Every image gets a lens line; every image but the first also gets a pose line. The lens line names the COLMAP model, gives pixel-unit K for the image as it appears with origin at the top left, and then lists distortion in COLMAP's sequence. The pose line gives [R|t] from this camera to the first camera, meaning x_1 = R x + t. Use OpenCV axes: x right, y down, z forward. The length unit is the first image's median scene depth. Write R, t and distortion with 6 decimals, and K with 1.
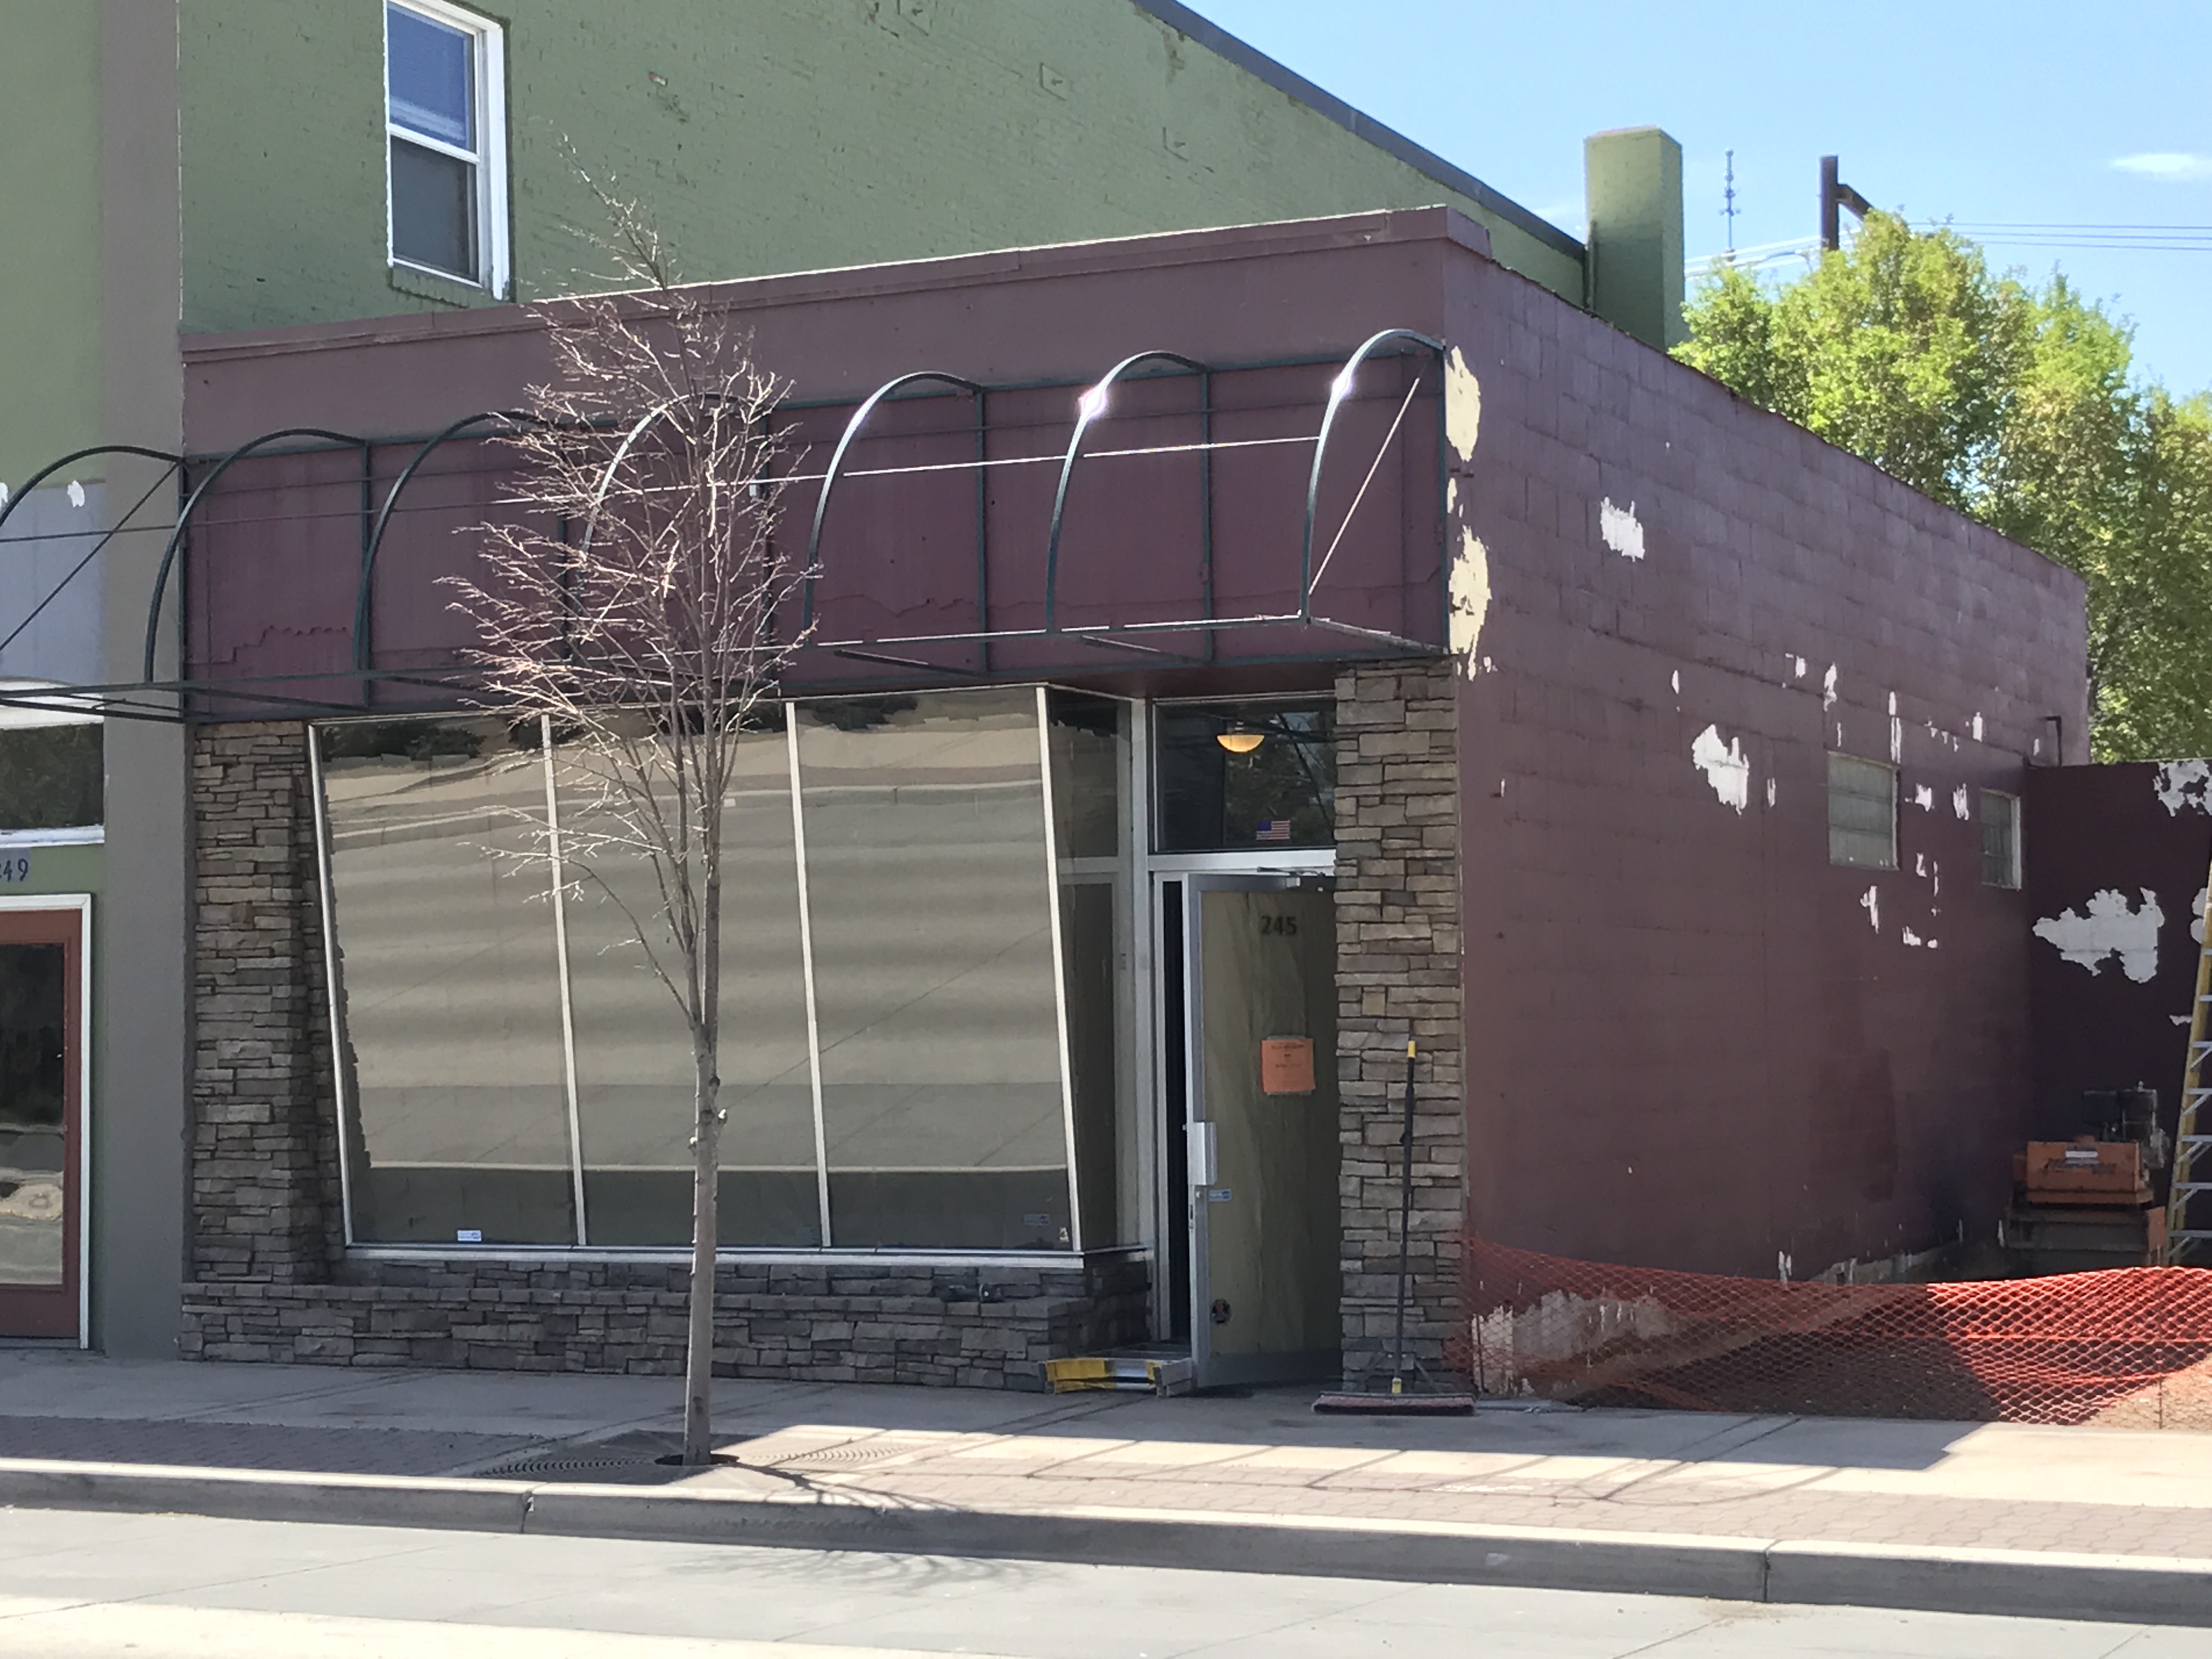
lens RADIAL K [[3773.4, 0, 1066.8], [0, 3773.4, 833.7], [0, 0, 1]] dist [0.154413, 0.001344]
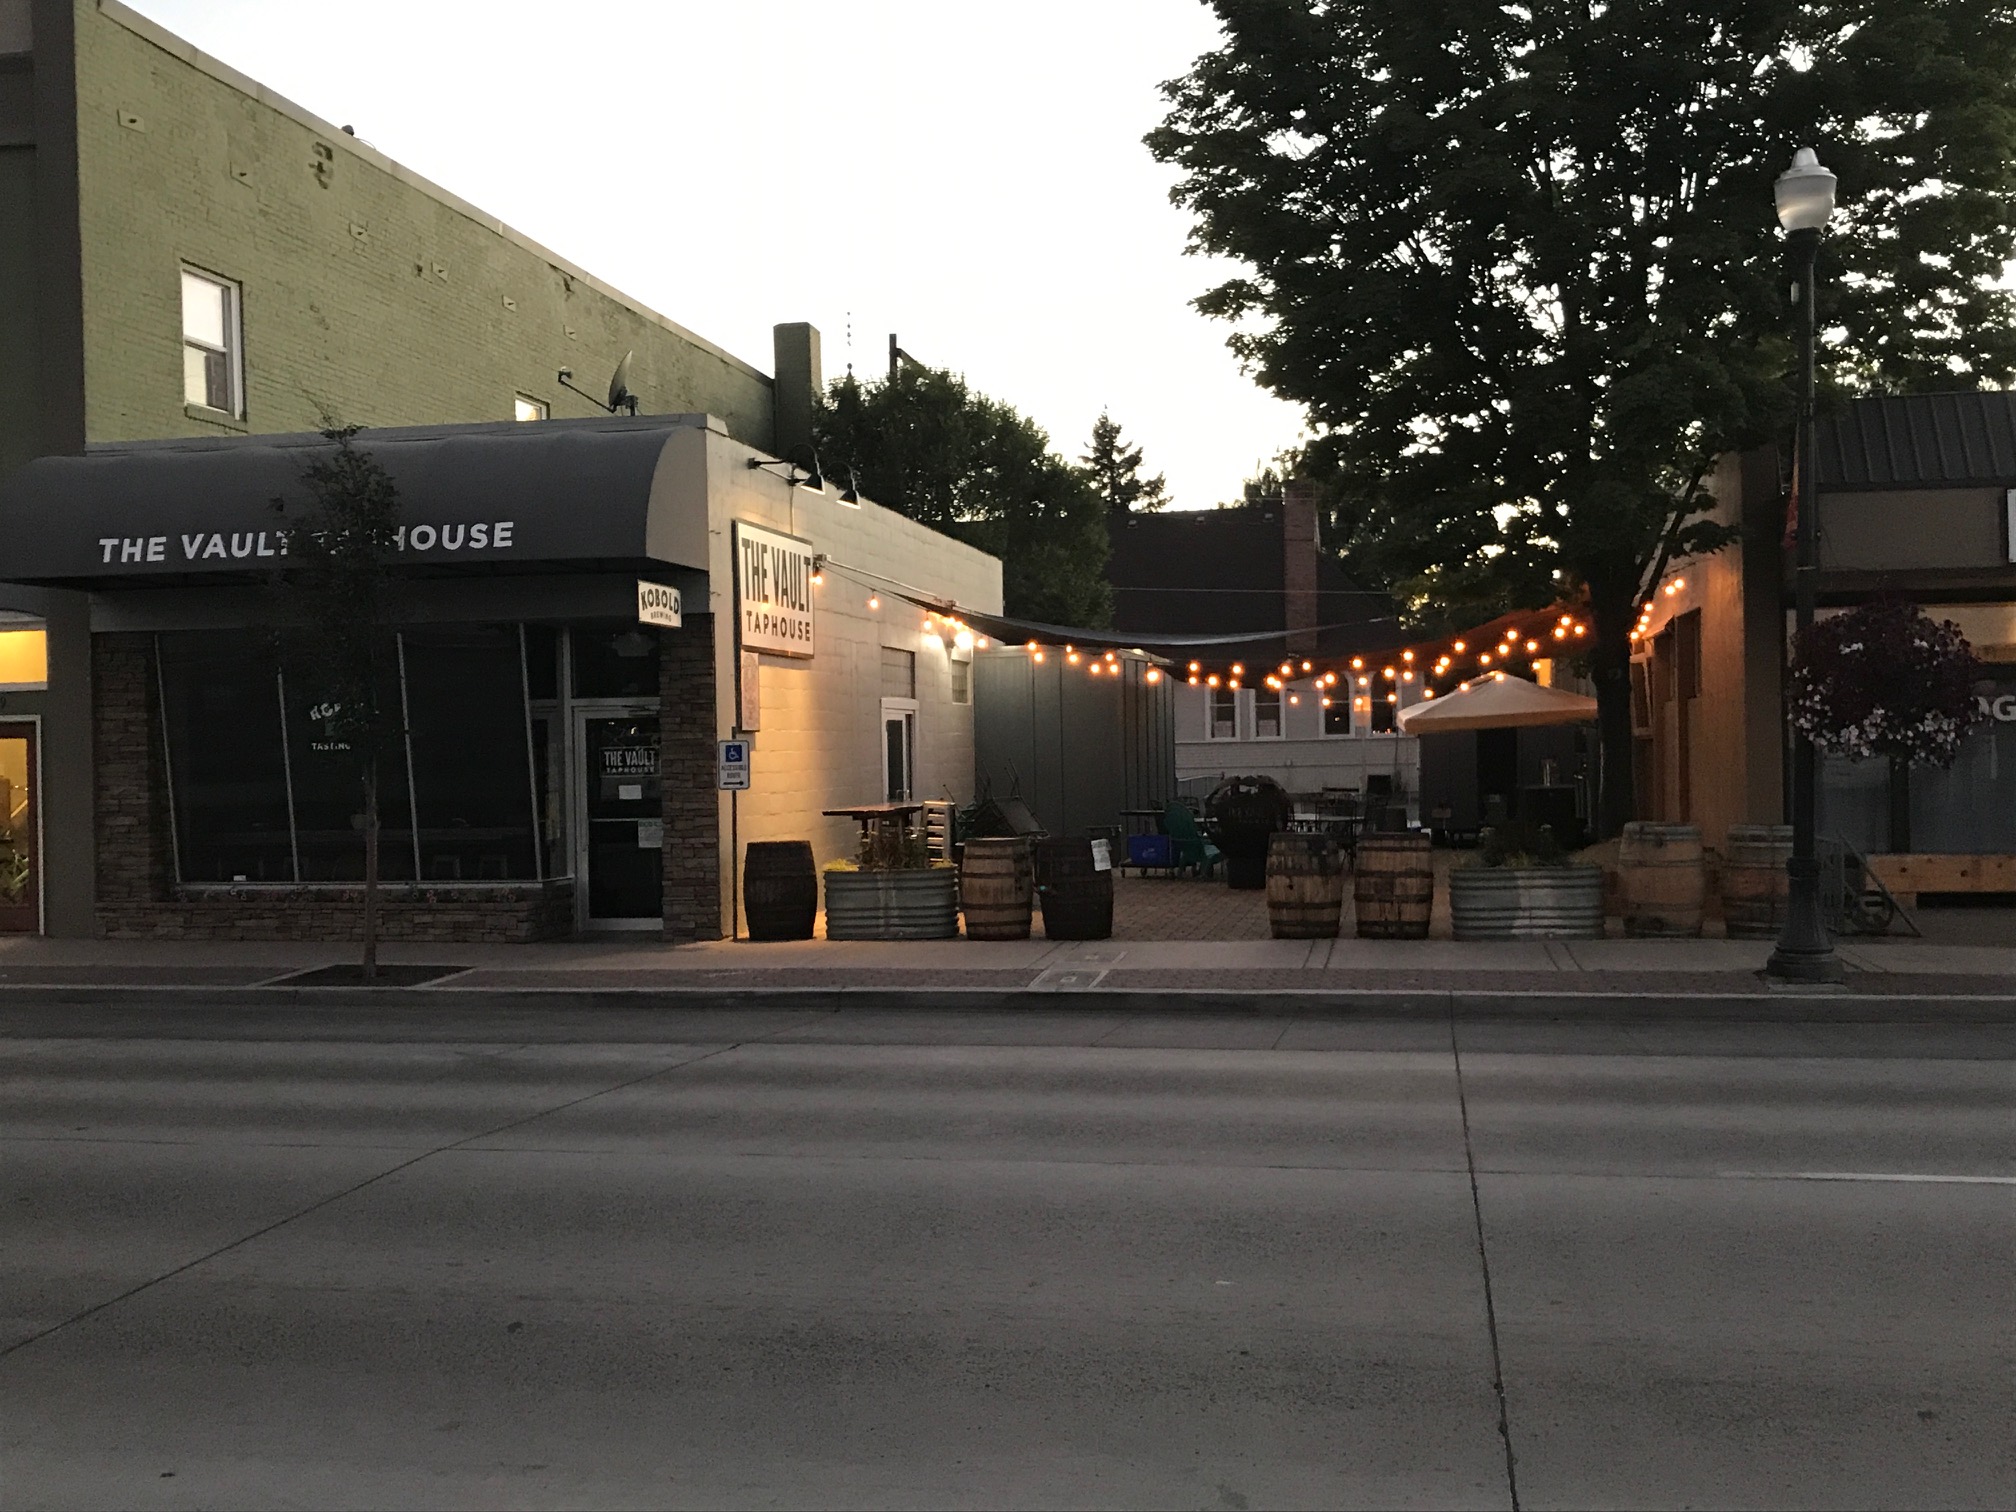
lens RADIAL K [[2042.0, 0, 1008.0], [0, 2042.0, 756.0], [0, 0, 1]] dist [0.011693, -0.005639]
pose [[0.969192, -0.005694, 0.246242, -0.023988], [-0.006681, 0.998757, 0.049390, -0.020264], [-0.246217, -0.049513, 0.967949, -0.197859]]
